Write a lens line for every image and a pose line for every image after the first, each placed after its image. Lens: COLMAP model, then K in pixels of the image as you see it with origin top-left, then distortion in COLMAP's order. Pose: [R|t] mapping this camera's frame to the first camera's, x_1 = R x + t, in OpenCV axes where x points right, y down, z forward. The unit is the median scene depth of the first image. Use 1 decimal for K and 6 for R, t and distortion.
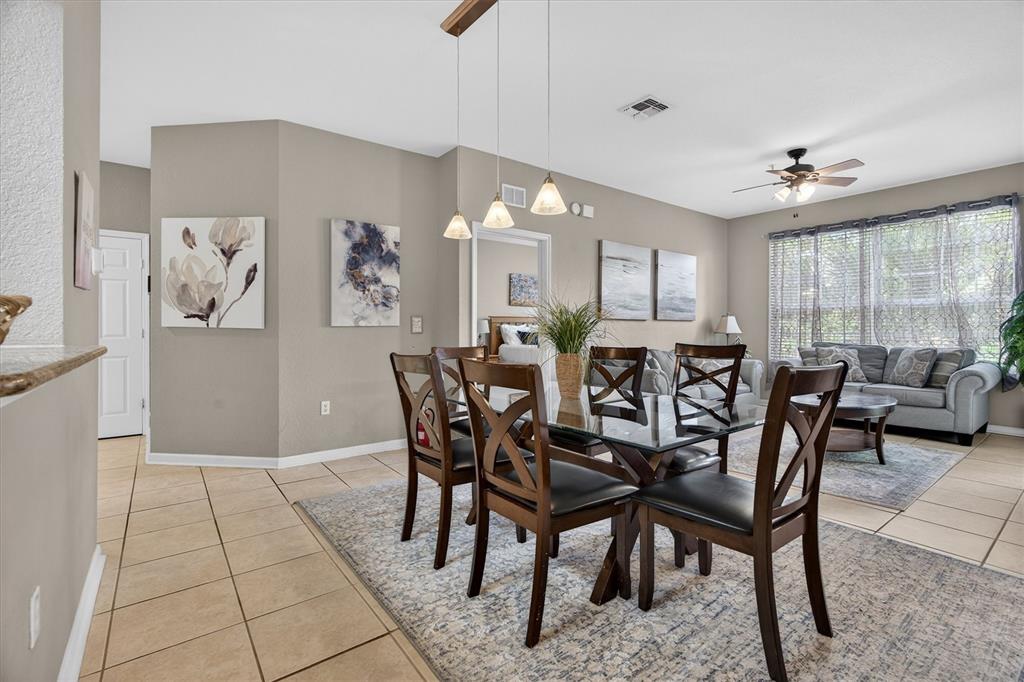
lens RADIAL K [[459.6, 0, 508.2], [0, 459.6, 331.3], [0, 0, 1]] dist [-0.001321, 0.000730]
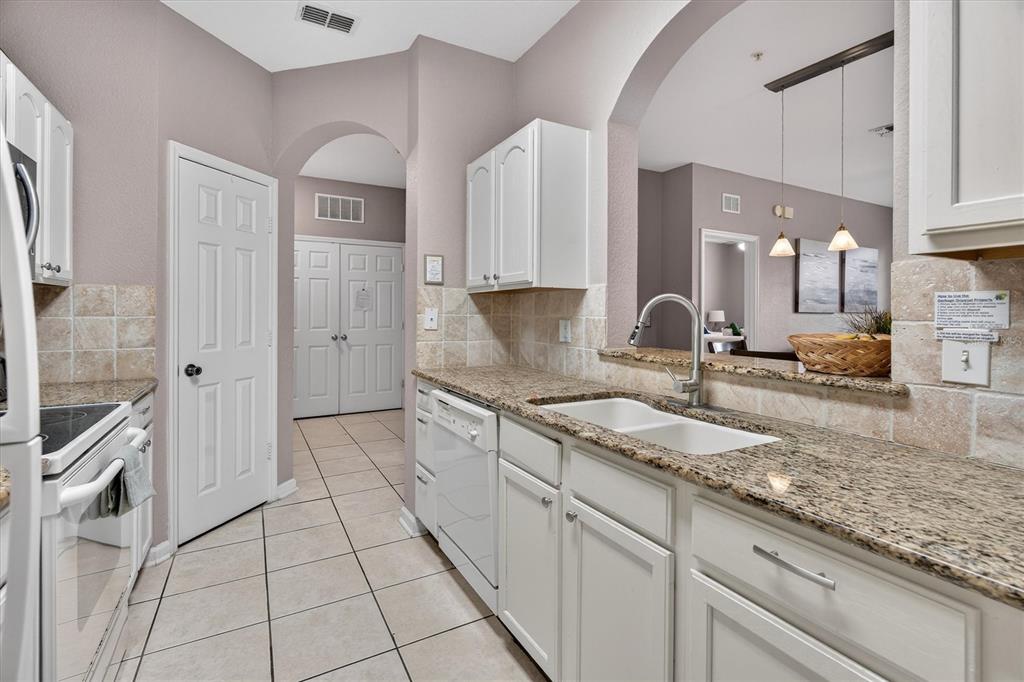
lens RADIAL K [[461.8, 0, 512.0], [0, 461.8, 341.0], [0, 0, 1]] dist [0.000341, 0.000320]
pose [[0.989512, -0.005991, -0.144330, -0.341872], [0.010437, 0.999493, 0.030067, 0.001075], [0.144076, -0.031258, 0.989073, -0.188822]]
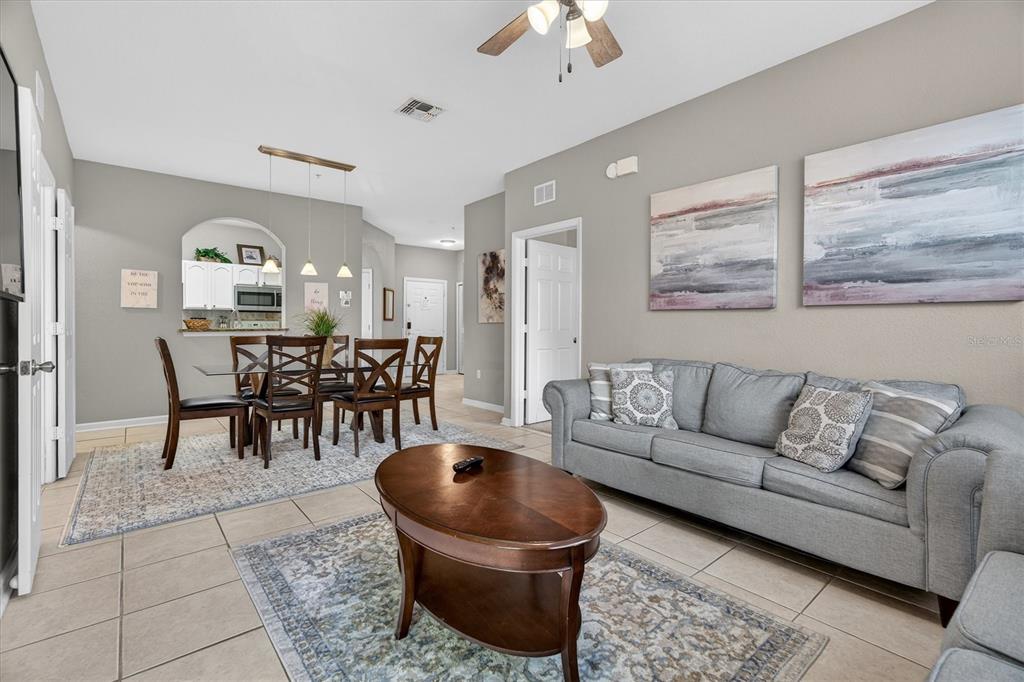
lens RADIAL K [[459.0, 0, 509.6], [0, 459.0, 326.9], [0, 0, 1]] dist [0.001458, 0.000279]
pose [[0.046099, 0.005210, -0.998923, 0.982612], [-0.005229, 0.999974, 0.004974, -0.005114], [0.998923, 0.004994, 0.046125, 0.848073]]
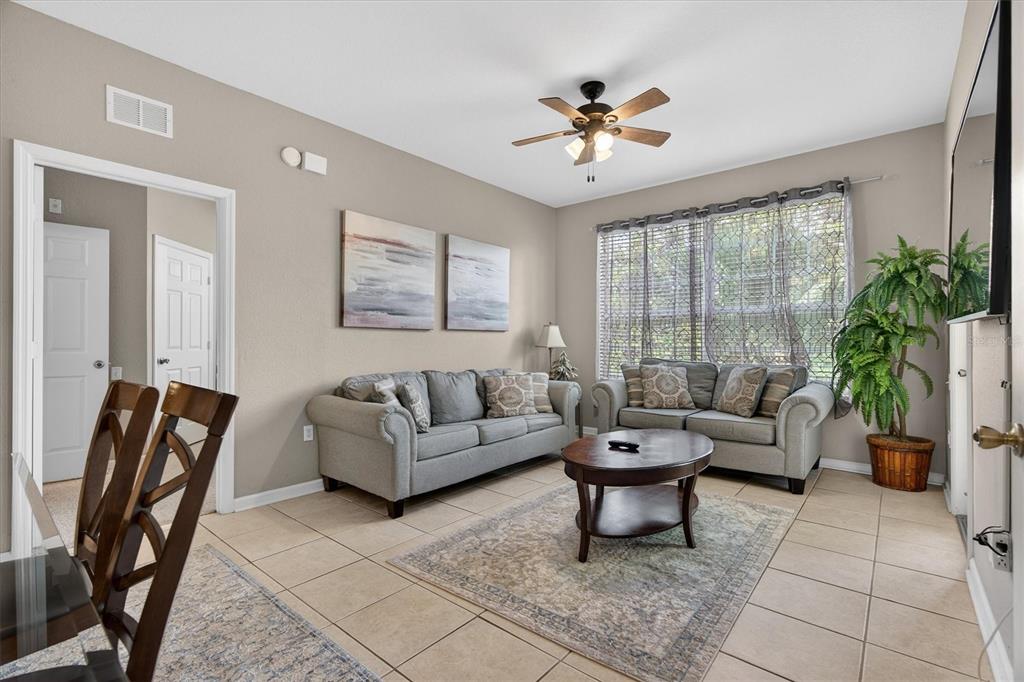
lens RADIAL K [[461.8, 0, 512.0], [0, 461.8, 341.0], [0, 0, 1]] dist [0.000341, 0.000320]
pose [[0.975073, 0.000215, 0.221884, 0.327454], [0.000592, 0.999993, -0.003571, -0.004795], [-0.221883, 0.003614, 0.975067, 0.320684]]
